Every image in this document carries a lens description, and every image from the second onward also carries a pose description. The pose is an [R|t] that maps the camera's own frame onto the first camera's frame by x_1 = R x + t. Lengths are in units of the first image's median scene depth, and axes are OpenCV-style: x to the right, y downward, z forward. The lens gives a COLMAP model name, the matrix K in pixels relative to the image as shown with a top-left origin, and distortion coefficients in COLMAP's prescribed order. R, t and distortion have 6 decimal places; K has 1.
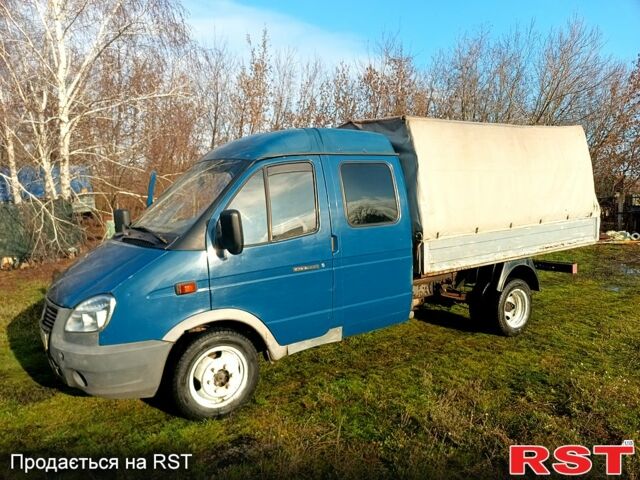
lens RADIAL K [[469.0, 0, 320.0], [0, 469.0, 240.0], [0, 0, 1]] dist [0.044994, -0.001770]
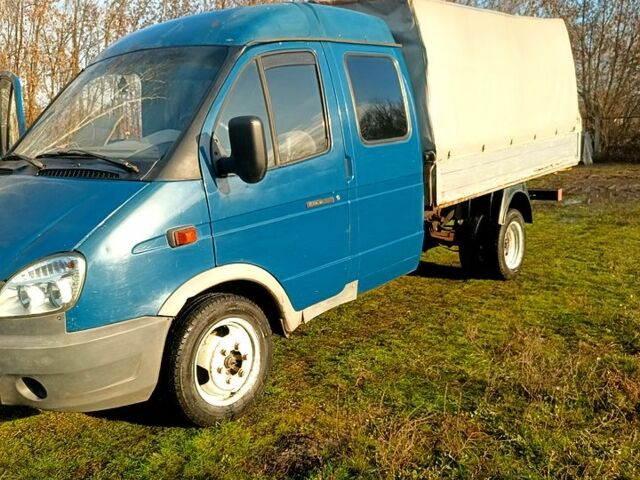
lens RADIAL K [[626.8, 0, 319.3], [0, 626.8, 238.3], [0, 0, 1]] dist [0.062598, -0.009432]
pose [[0.957558, -0.071021, 0.279354, -0.309404], [0.048781, 0.995119, 0.085784, 0.033548], [-0.284083, -0.068516, 0.956348, 0.081670]]
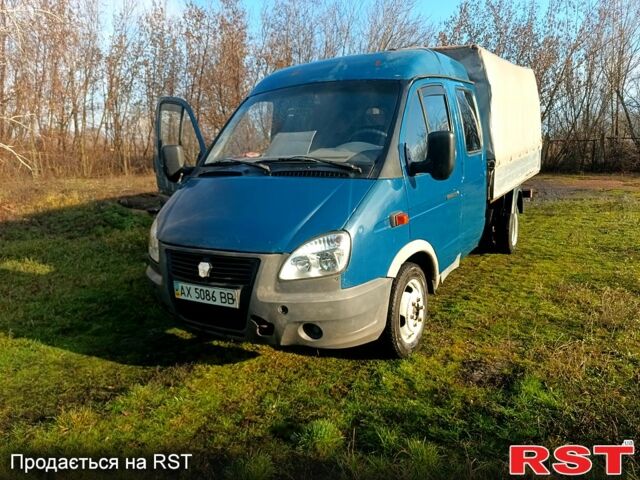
lens RADIAL K [[469.0, 0, 320.0], [0, 469.0, 240.0], [0, 0, 1]] dist [0.044994, -0.001770]
pose [[0.917239, -0.091736, 0.387630, -0.690497], [0.053496, 0.992674, 0.108339, 0.031674], [-0.394729, -0.078636, 0.915427, 0.198876]]
